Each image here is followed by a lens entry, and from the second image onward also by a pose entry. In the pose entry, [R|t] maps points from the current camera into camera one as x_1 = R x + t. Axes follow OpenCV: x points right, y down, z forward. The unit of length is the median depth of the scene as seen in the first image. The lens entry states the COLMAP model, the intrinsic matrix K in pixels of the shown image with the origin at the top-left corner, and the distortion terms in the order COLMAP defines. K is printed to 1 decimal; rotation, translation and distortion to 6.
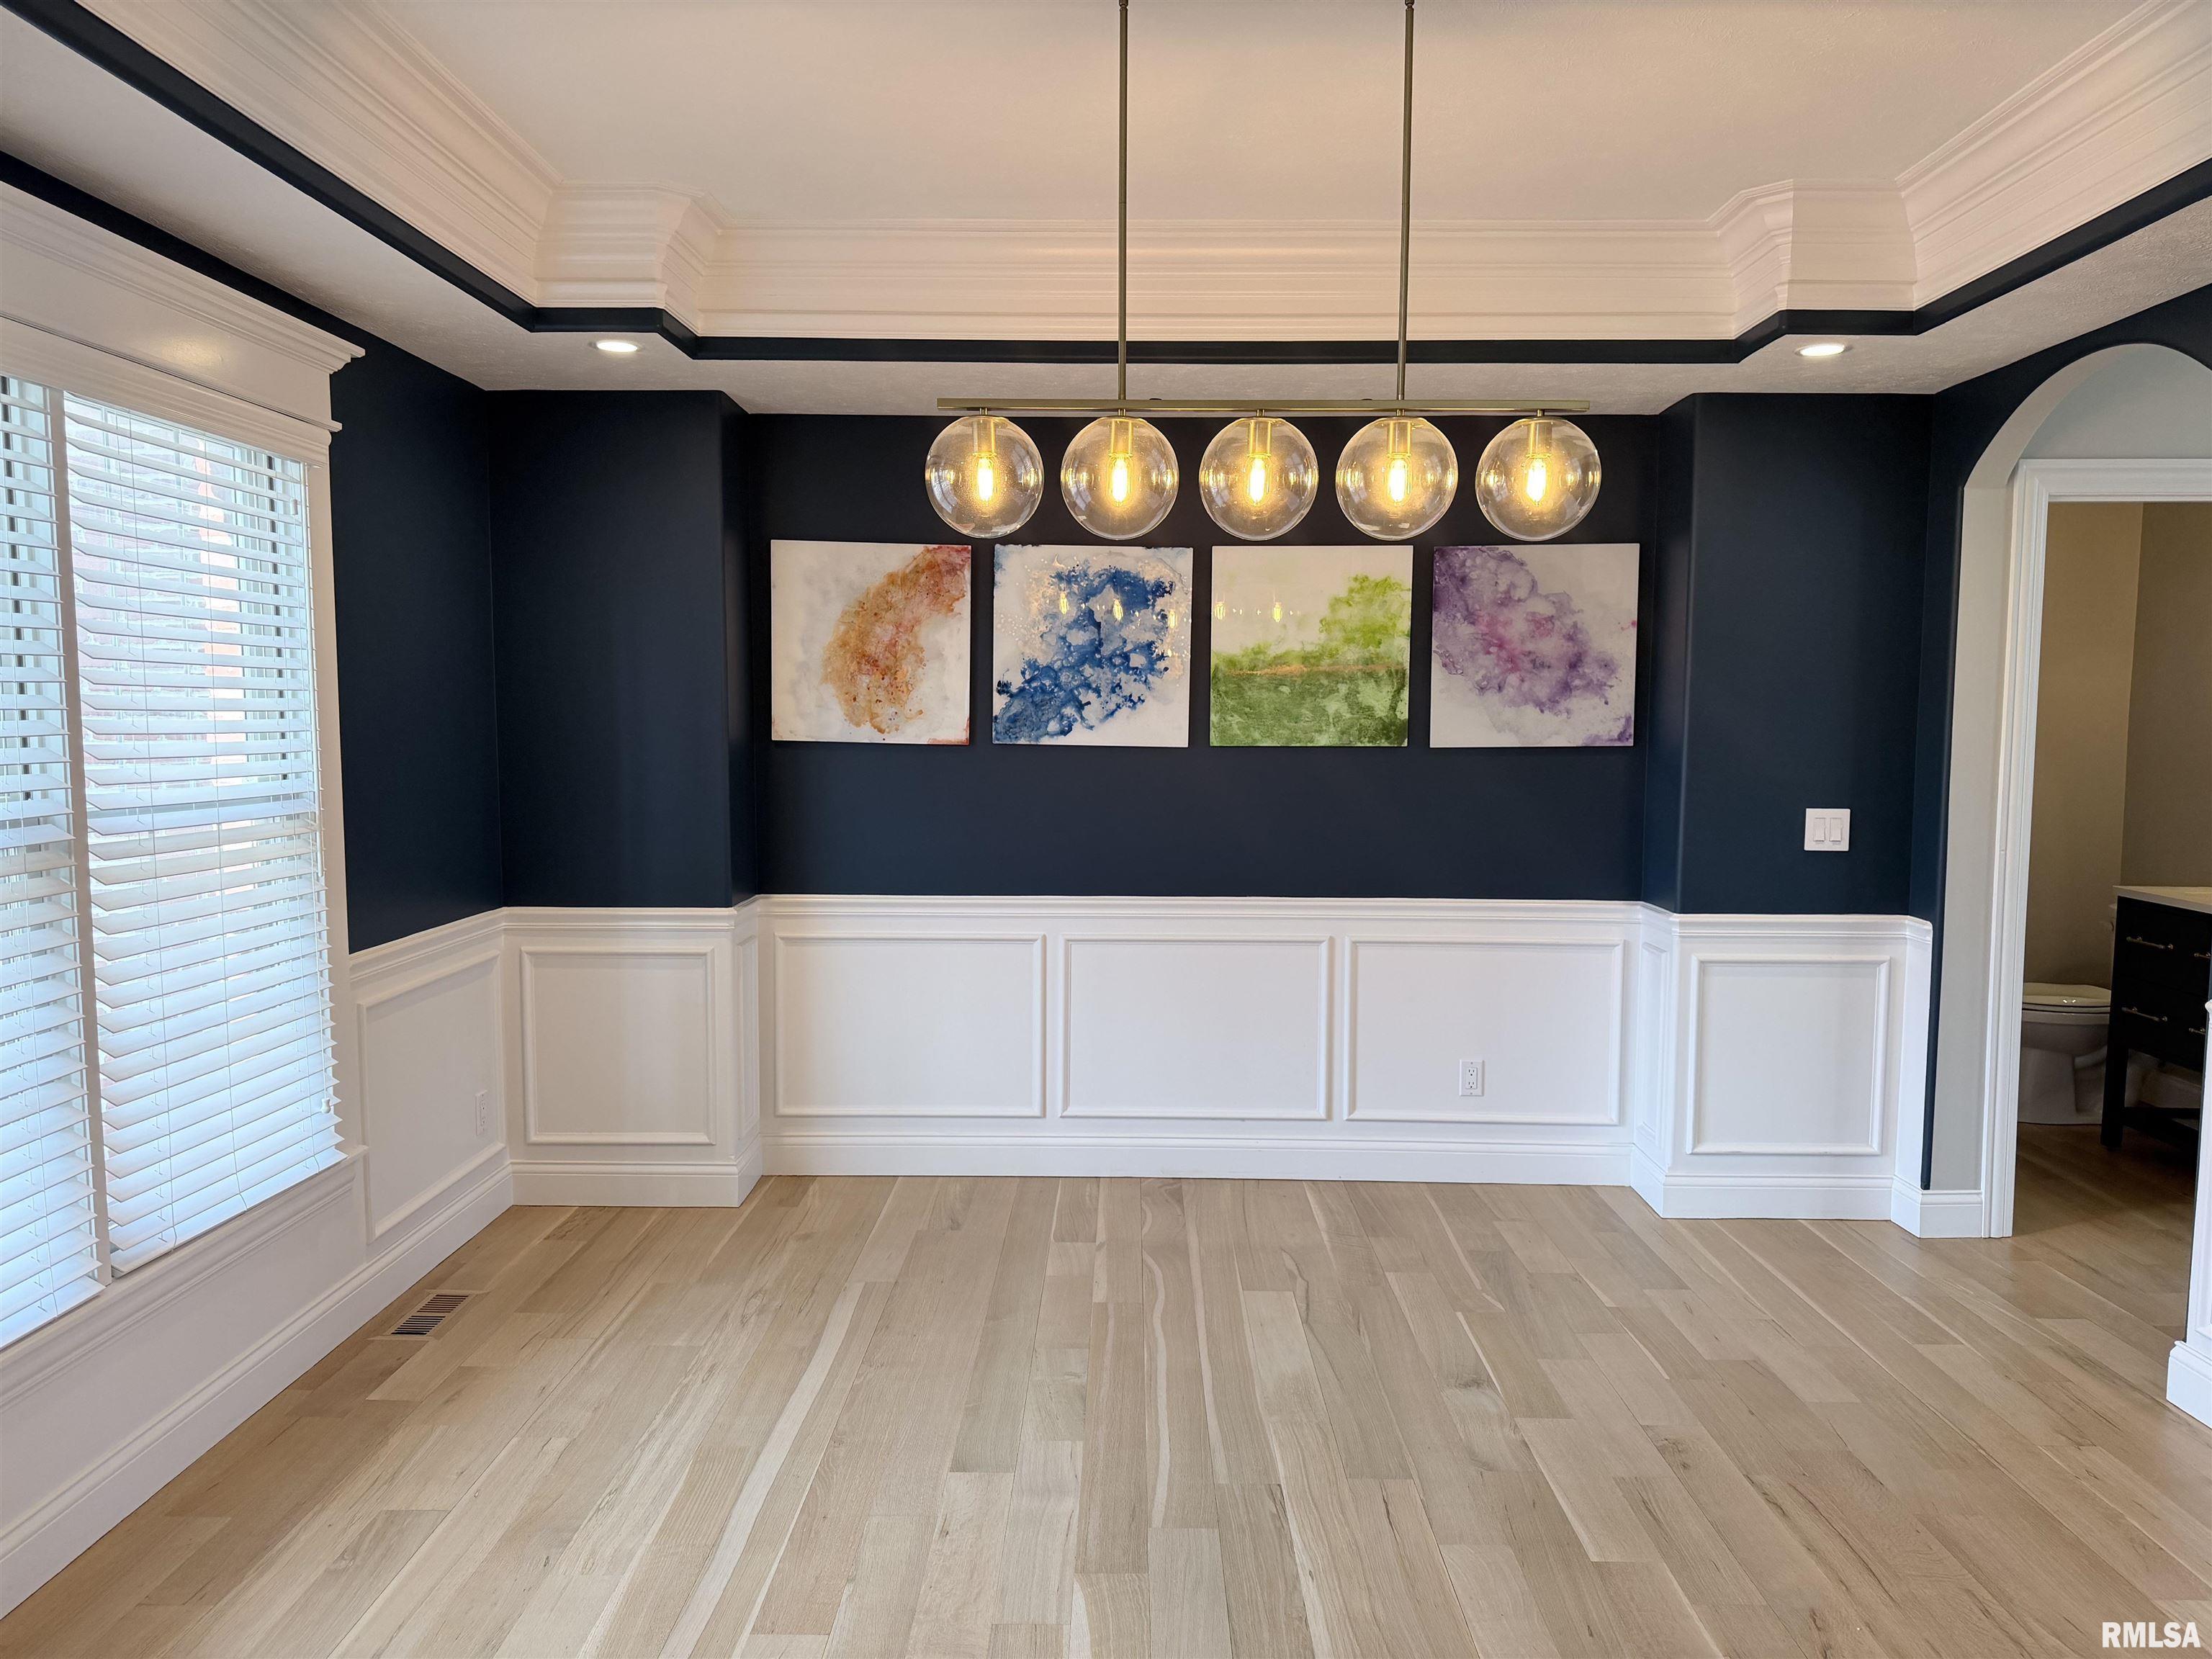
lens RADIAL K [[1546.7, 0, 1106.0], [0, 1546.7, 829.5], [0, 0, 1]] dist [0.144465, -0.192732]
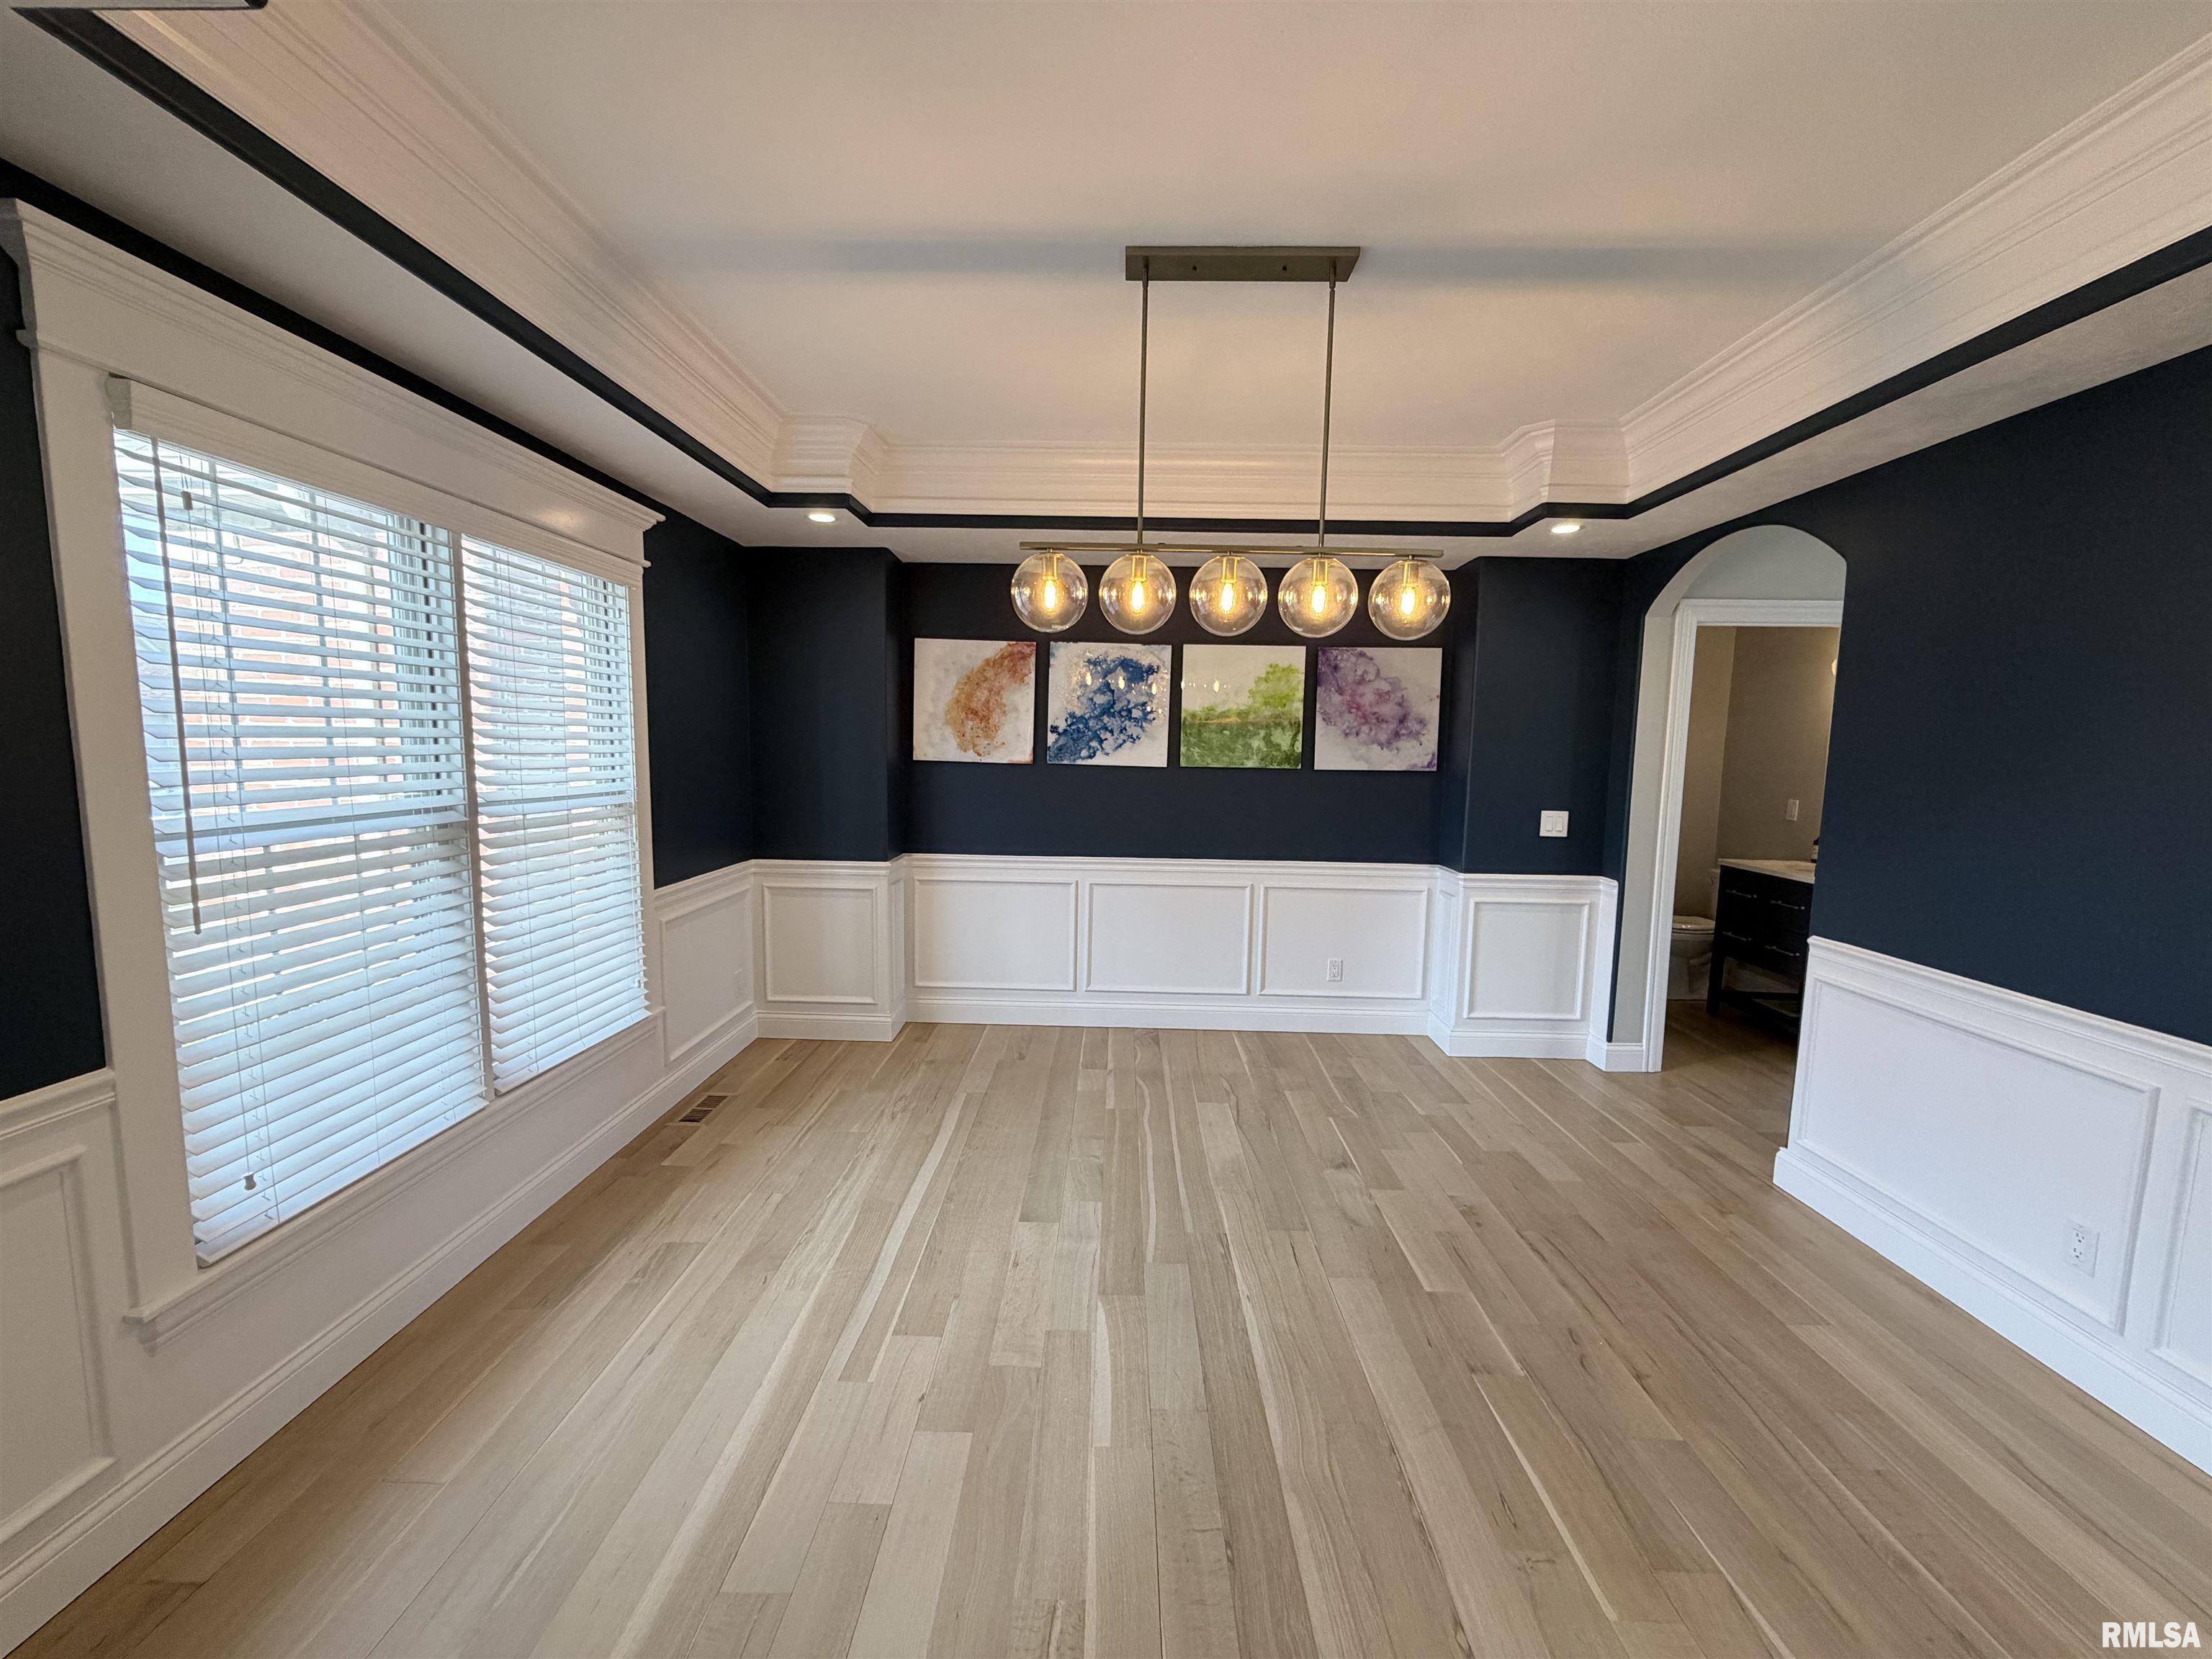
lens RADIAL K [[879.8, 0, 1098.9], [0, 879.8, 830.4], [0, 0, 1]] dist [-0.001920, 0.000678]
pose [[0.999863, 0.014069, -0.008725, -0.009480], [-0.013871, 0.999654, 0.022340, -0.006358], [0.009037, -0.022216, 0.999712, 0.071401]]
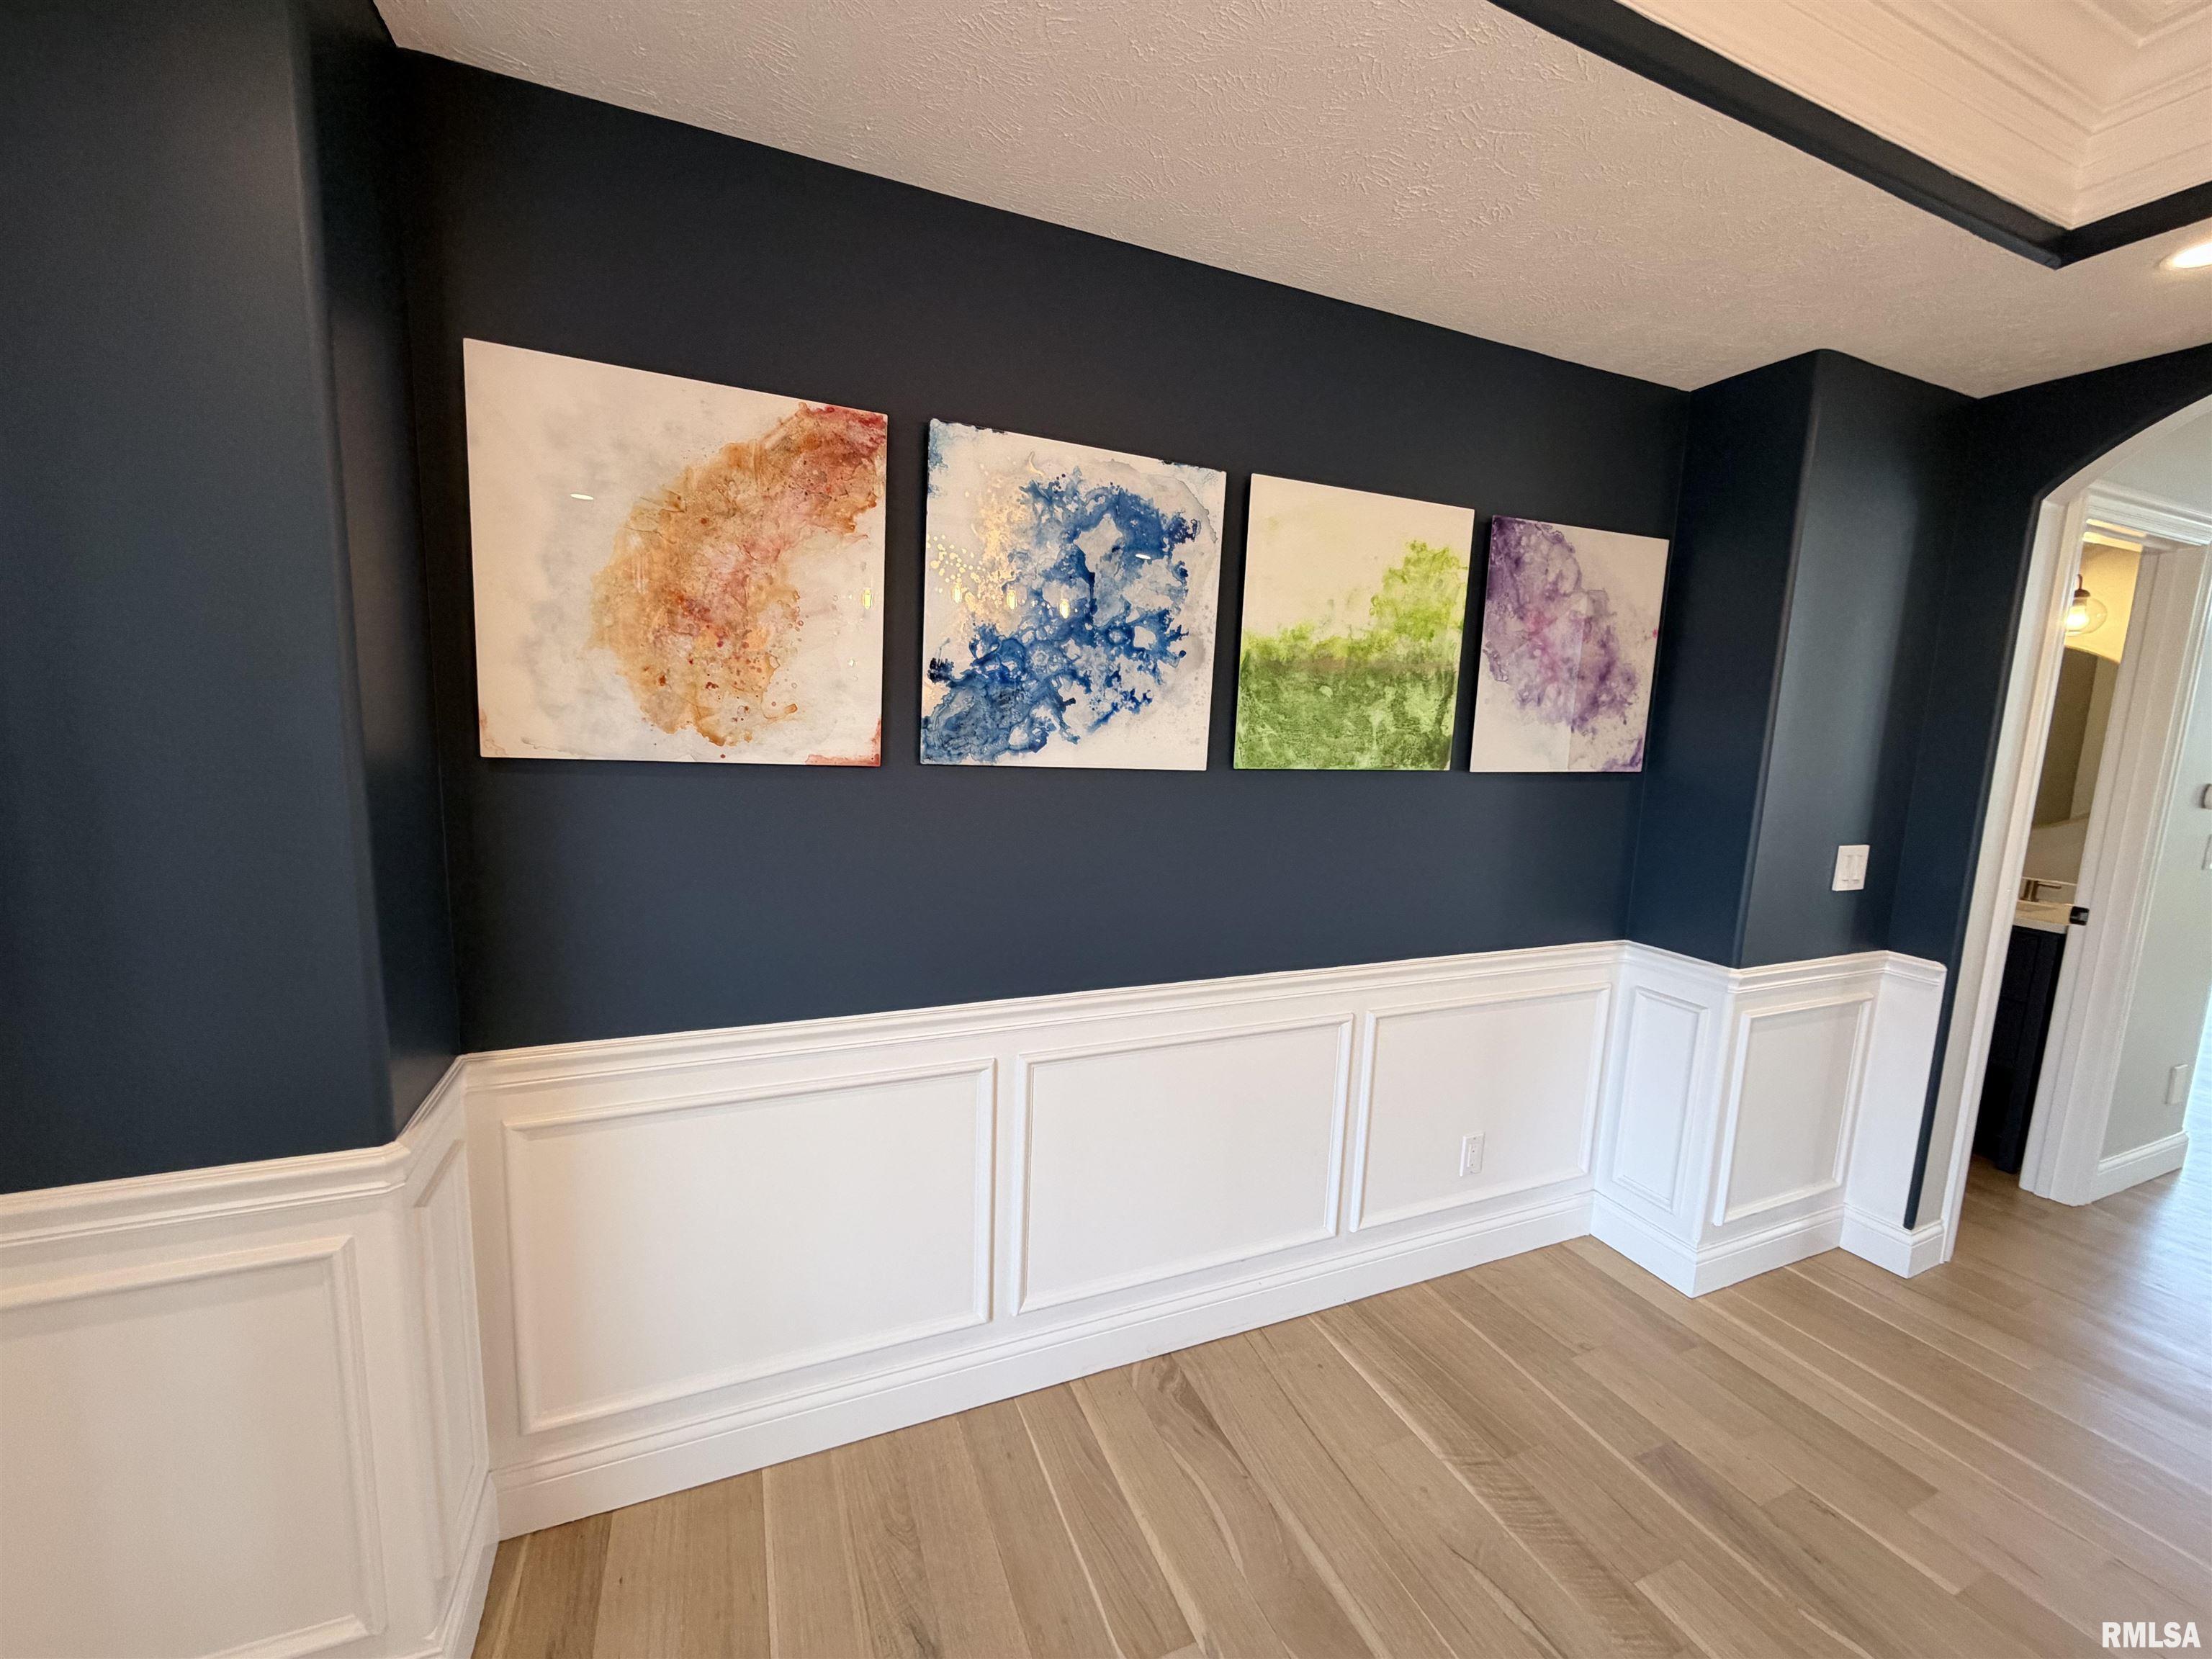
lens RADIAL K [[879.8, 0, 1098.9], [0, 879.8, 830.4], [0, 0, 1]] dist [-0.001920, 0.000678]
pose [[0.914206, -0.026549, 0.404379, -0.149657], [-0.000539, 0.997771, 0.066727, -0.053149], [-0.405249, -0.061220, 0.912154, 0.667011]]
